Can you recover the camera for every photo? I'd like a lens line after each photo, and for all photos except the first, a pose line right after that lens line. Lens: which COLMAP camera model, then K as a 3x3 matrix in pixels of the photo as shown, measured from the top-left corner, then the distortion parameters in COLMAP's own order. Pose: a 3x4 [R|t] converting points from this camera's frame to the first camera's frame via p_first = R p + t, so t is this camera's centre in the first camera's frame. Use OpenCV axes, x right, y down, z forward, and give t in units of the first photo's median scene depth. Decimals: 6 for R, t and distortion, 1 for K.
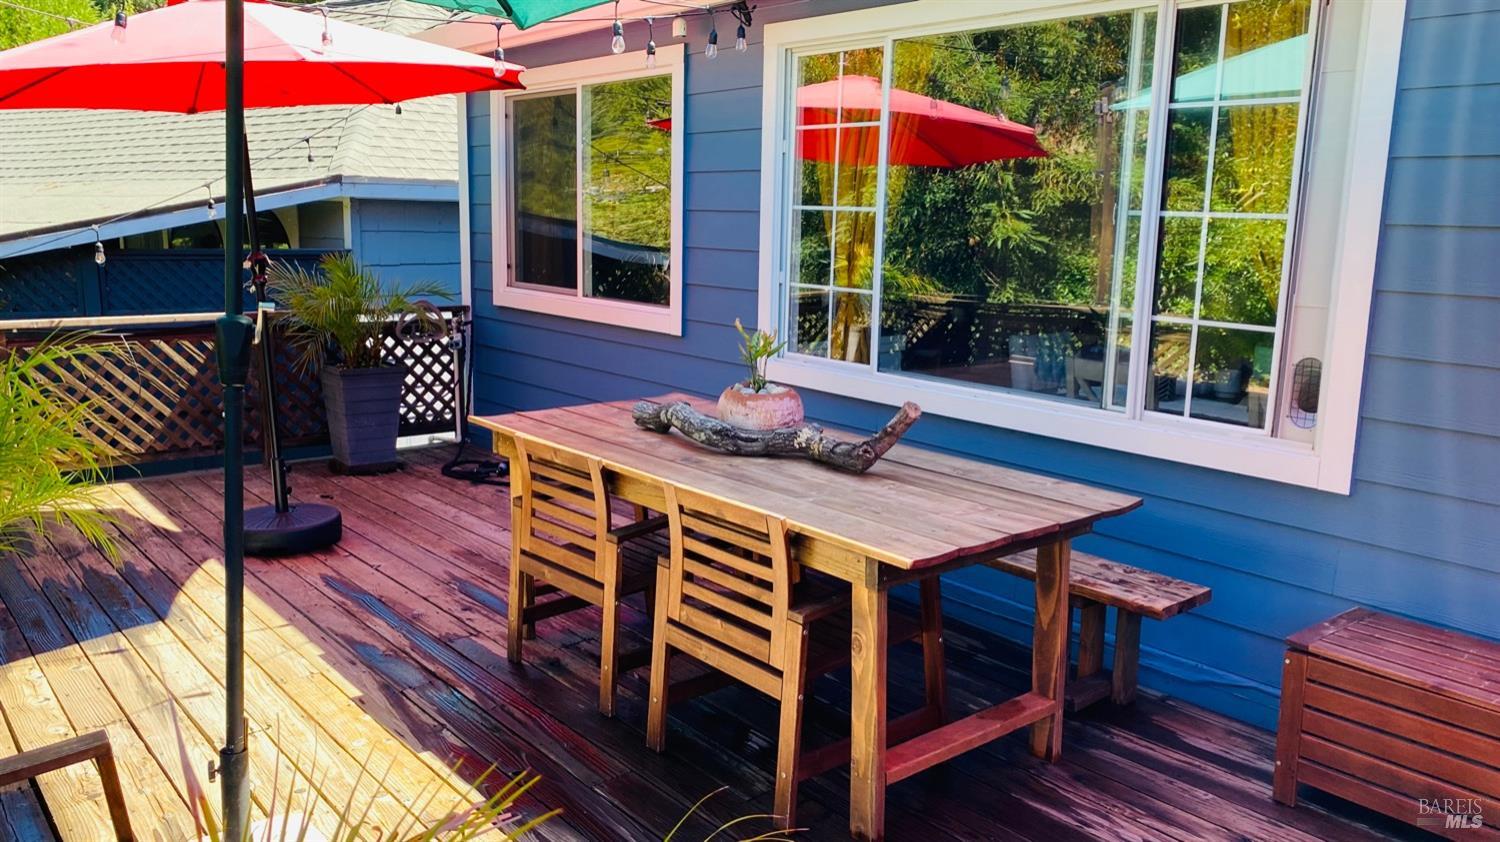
lens RADIAL K [[1120.1, 0, 713.1], [0, 1120.1, 426.8], [0, 0, 1]] dist [0.004168, 0.000600]
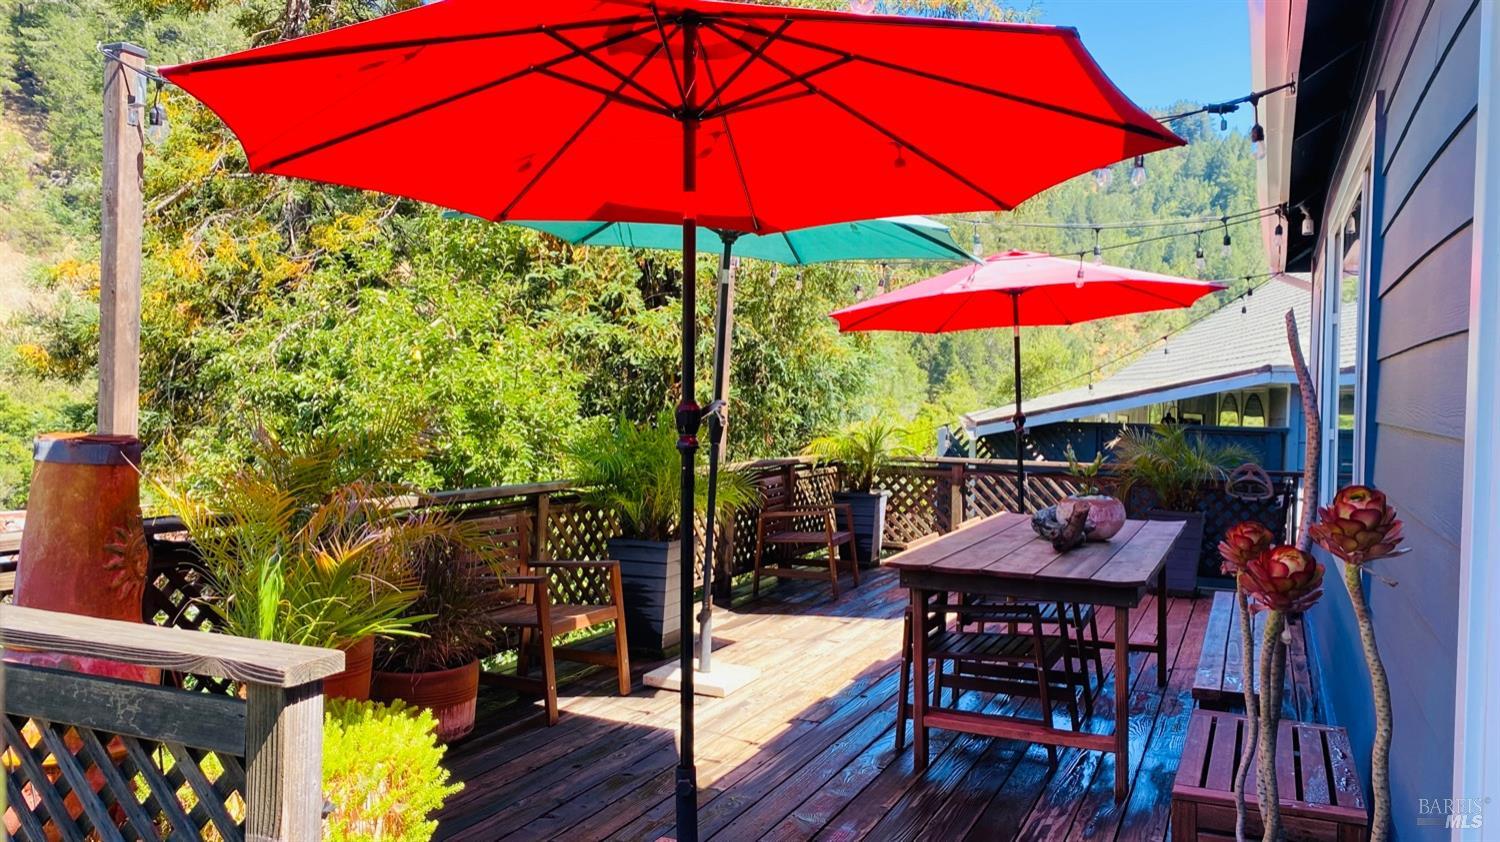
lens RADIAL K [[1124.0, 0, 750.0], [0, 1124.0, 421.0], [0, 0, 1]] dist [0.128040, -0.196196]
pose [[0.448370, 0.007820, -0.893814, 0.645886], [-0.178649, 0.980570, -0.081038, 0.037929], [0.875813, 0.196014, 0.441055, -0.002323]]
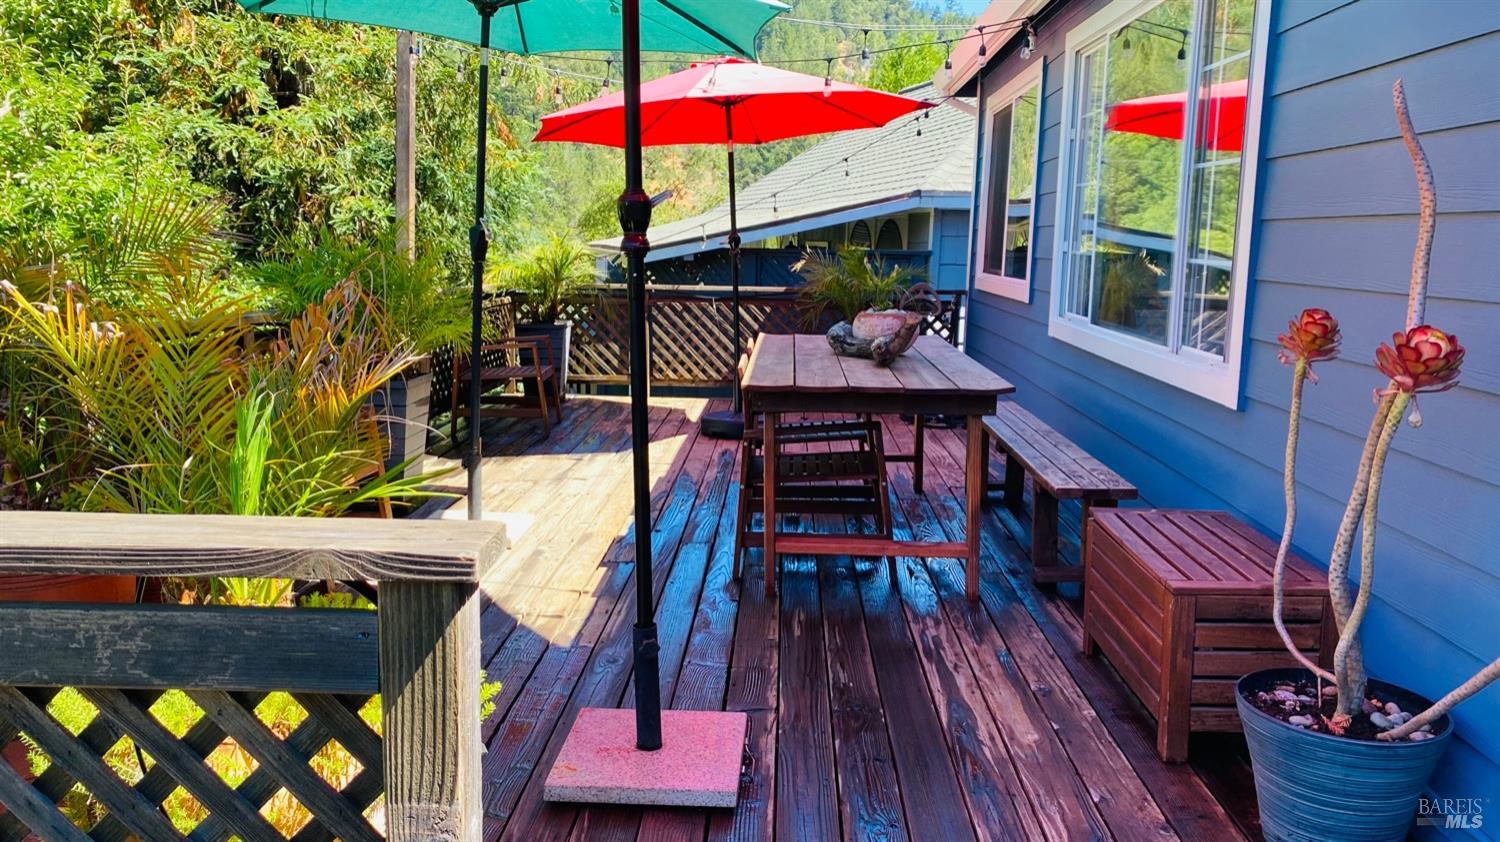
lens RADIAL K [[1124.0, 0, 750.0], [0, 1124.0, 421.0], [0, 0, 1]] dist [0.128040, -0.196196]
pose [[0.745797, 0.097714, -0.658967, 0.498220], [-0.126941, 0.991904, 0.003416, 0.067096], [0.653967, 0.081102, 0.752164, -0.073908]]
